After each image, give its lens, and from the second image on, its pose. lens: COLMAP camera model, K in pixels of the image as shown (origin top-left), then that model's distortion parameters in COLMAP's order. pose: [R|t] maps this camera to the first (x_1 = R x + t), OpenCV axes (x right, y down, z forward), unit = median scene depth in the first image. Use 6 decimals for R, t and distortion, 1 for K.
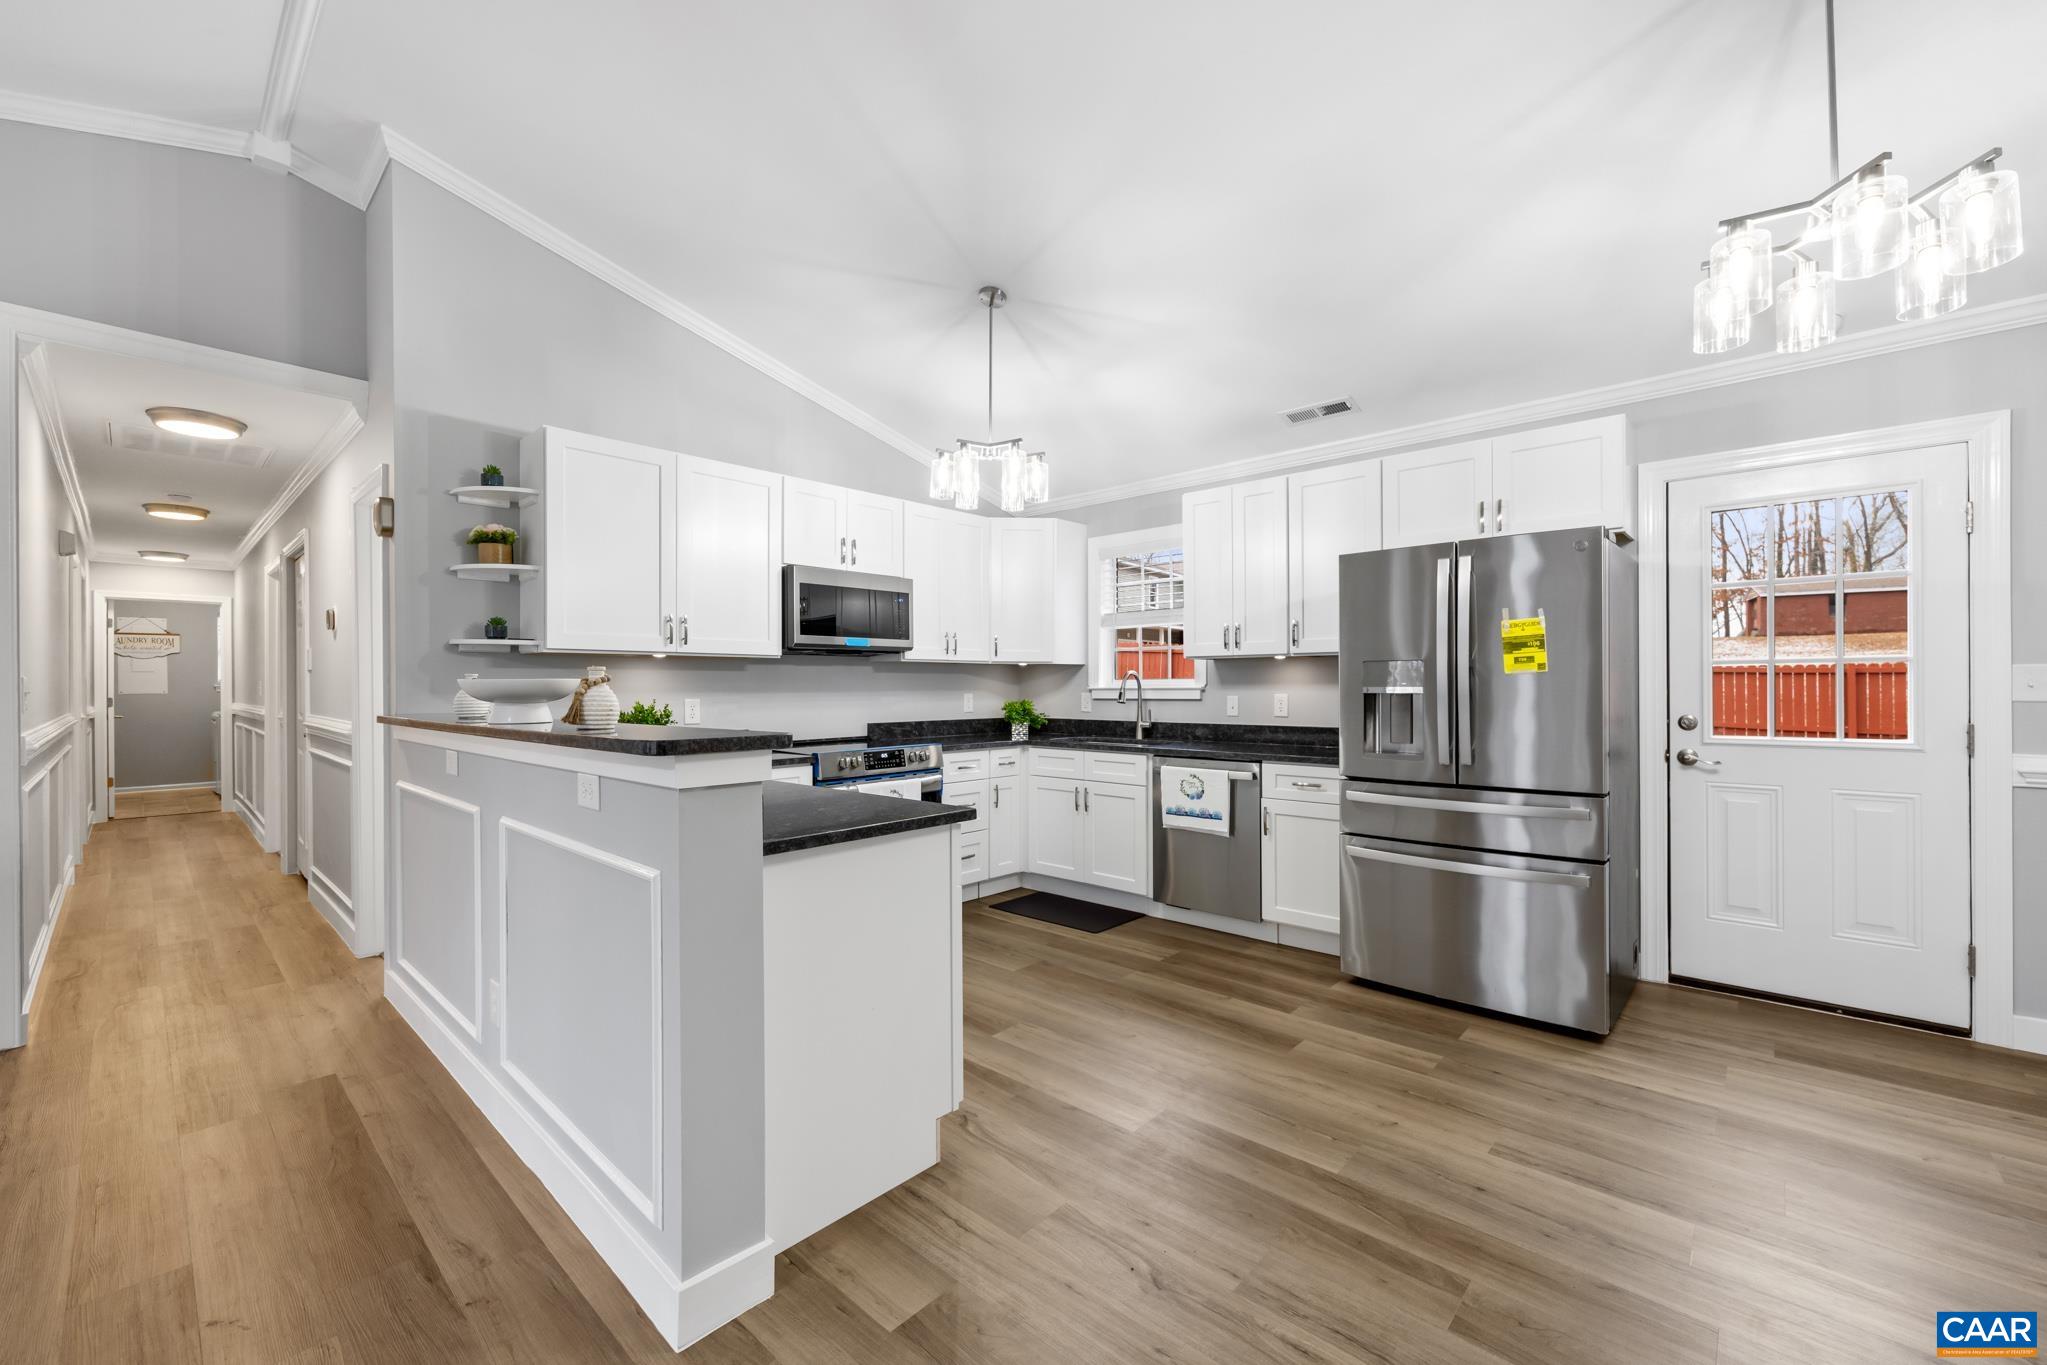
lens RADIAL K [[819.7, 0, 1014.5], [0, 819.7, 685.1], [0, 0, 1]] dist [-0.003894, -0.000673]
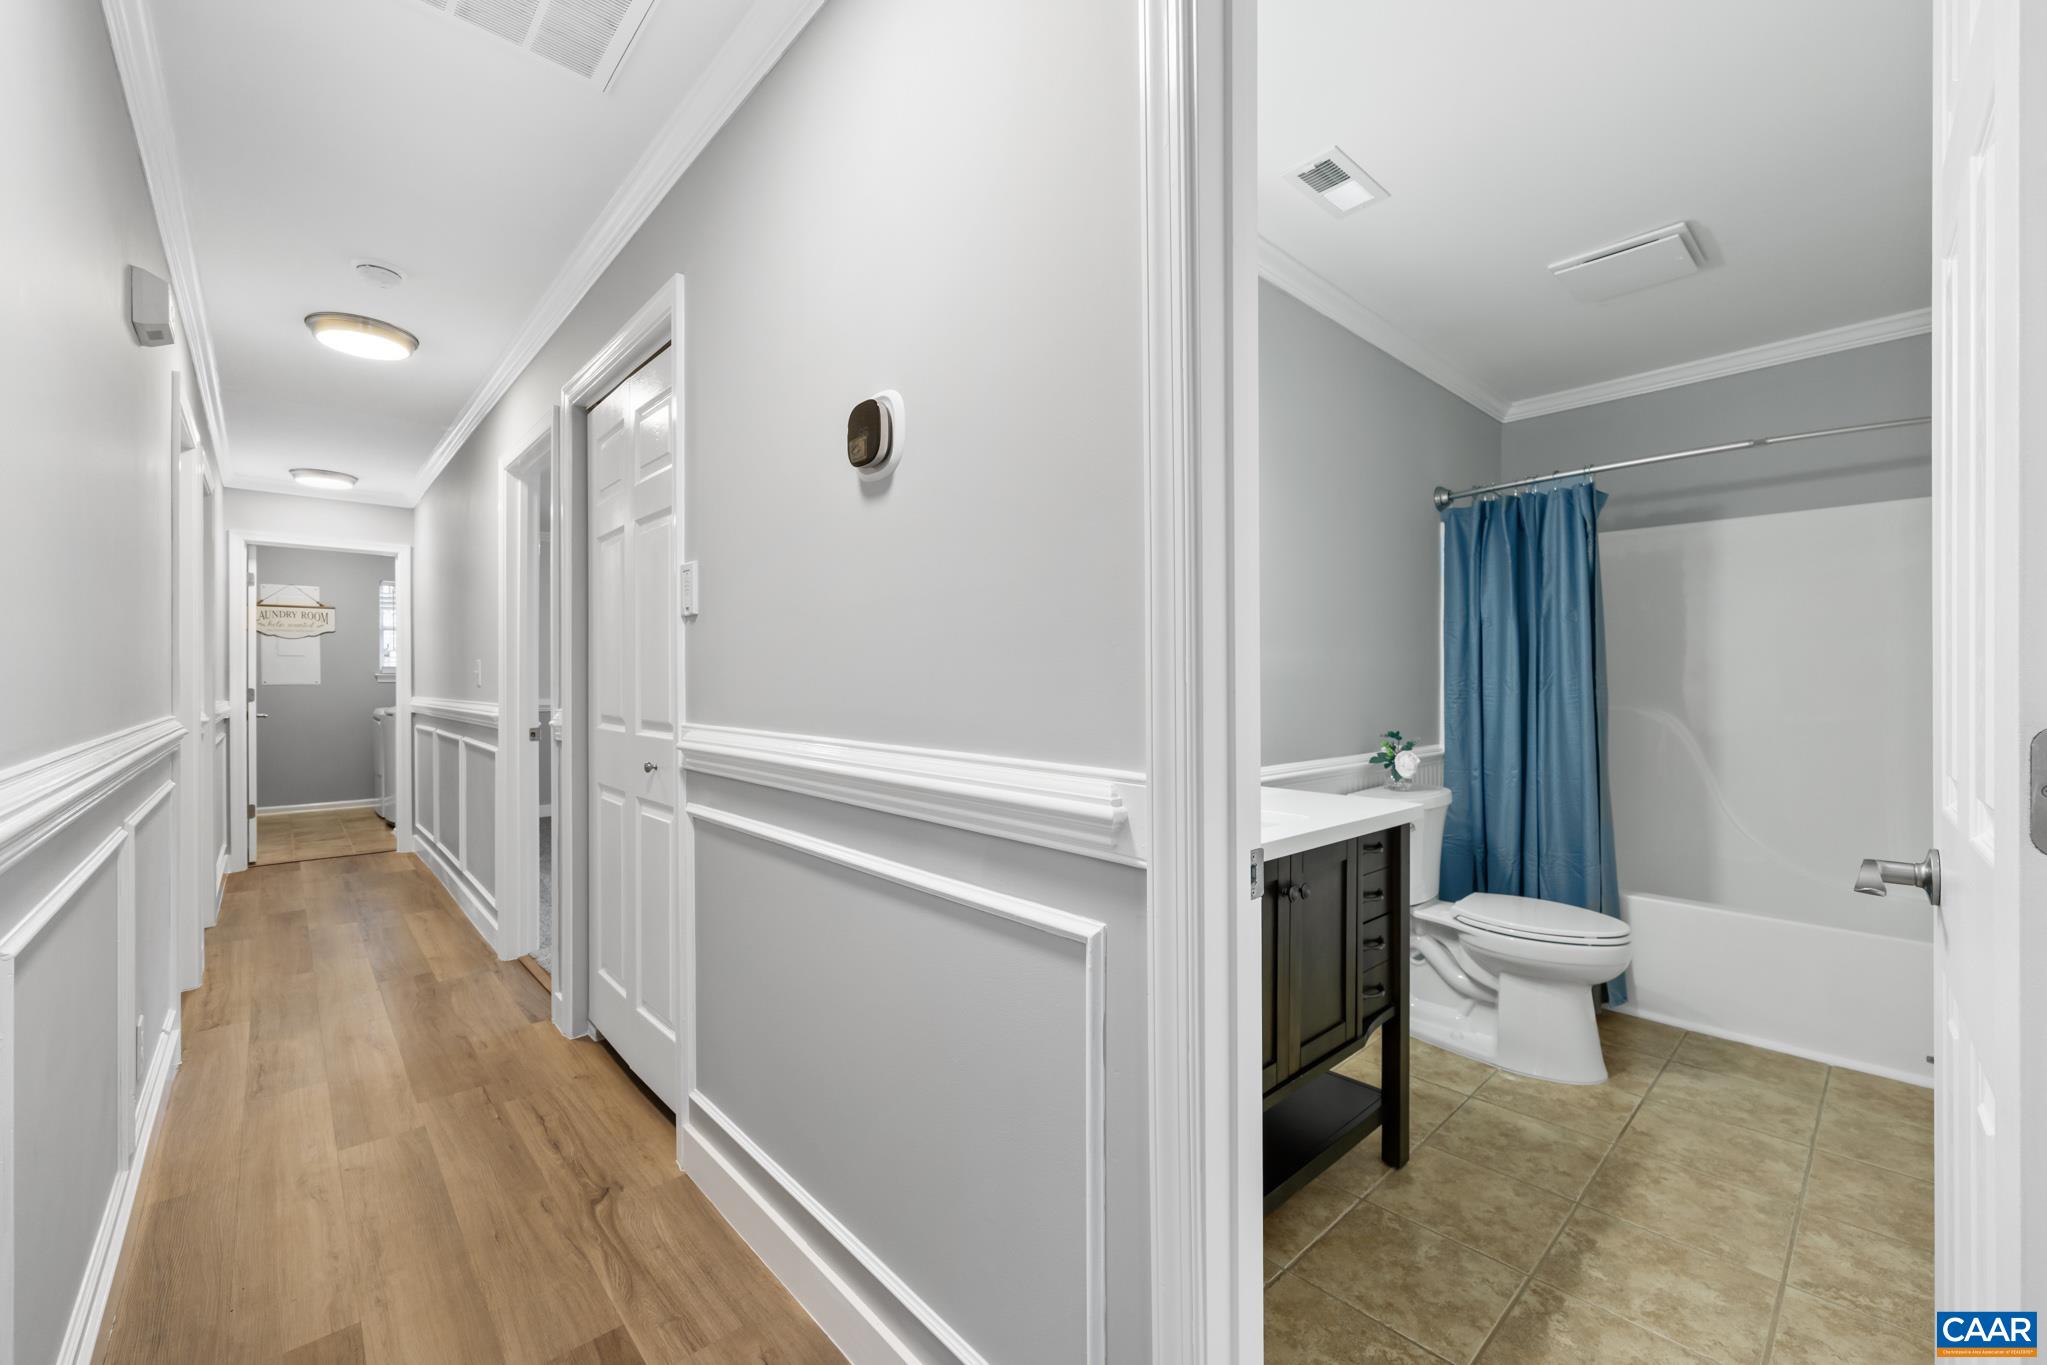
lens RADIAL K [[819.7, 0, 1020.2], [0, 819.7, 682.7], [0, 0, 1]] dist [-0.003894, -0.000673]
pose [[0.996476, 0.003495, -0.083802, -0.688538], [-0.003597, 0.999993, -0.001055, 0.015782], [0.083798, 0.001353, 0.996482, 0.624852]]
